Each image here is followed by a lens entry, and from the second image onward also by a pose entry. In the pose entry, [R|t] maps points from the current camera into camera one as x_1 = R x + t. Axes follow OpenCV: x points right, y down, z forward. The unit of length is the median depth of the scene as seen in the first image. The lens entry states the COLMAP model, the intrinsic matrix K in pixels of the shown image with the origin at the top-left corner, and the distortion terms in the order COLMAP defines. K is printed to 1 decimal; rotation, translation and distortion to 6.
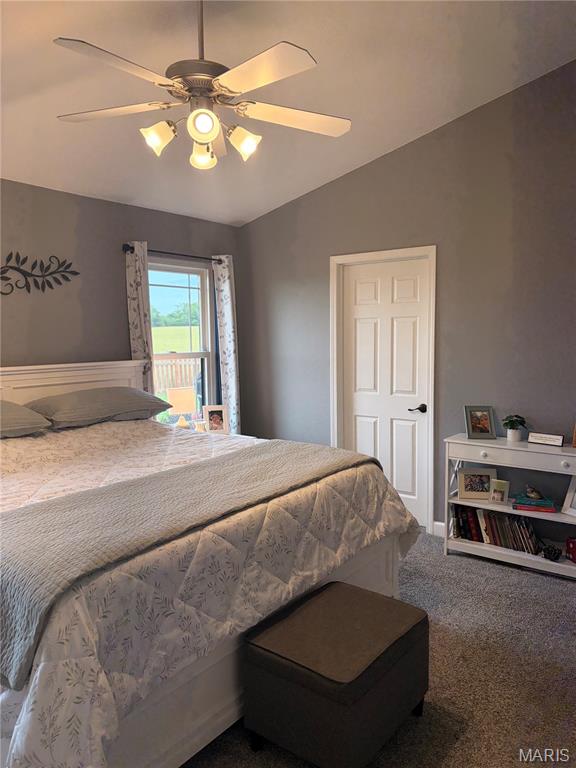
lens RADIAL K [[578.5, 0, 286.8], [0, 578.5, 388.3], [0, 0, 1]] dist [0.045261, -0.054140]
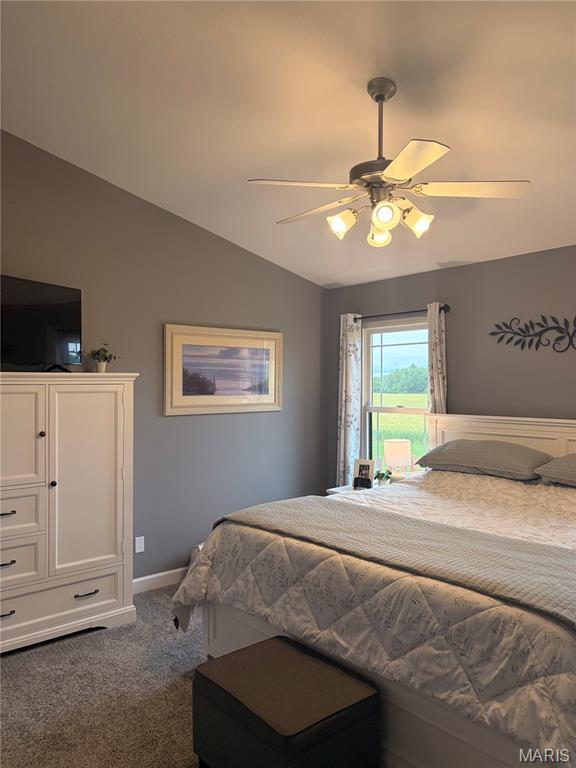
lens RADIAL K [[578.5, 0, 286.8], [0, 578.5, 388.3], [0, 0, 1]] dist [0.045261, -0.054140]
pose [[-0.221411, 0.020874, -0.974957, 0.662383], [-0.087683, 0.995295, 0.041222, -0.090949], [0.971231, 0.094614, -0.218539, 0.718294]]
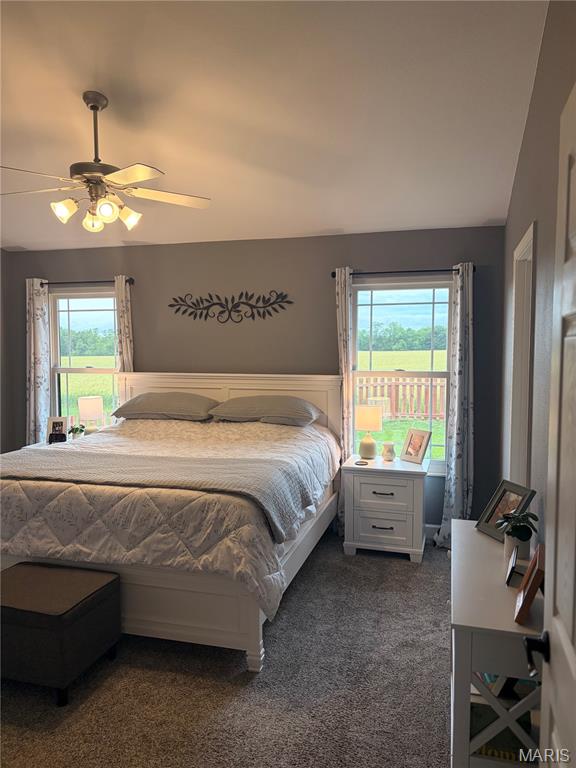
lens RADIAL K [[578.5, 0, 286.8], [0, 578.5, 388.3], [0, 0, 1]] dist [0.045261, -0.054140]
pose [[0.356037, 0.081275, -0.930931, 0.876411], [-0.092421, 0.994389, 0.051468, -0.085602], [0.929890, 0.067713, 0.361551, 0.615020]]
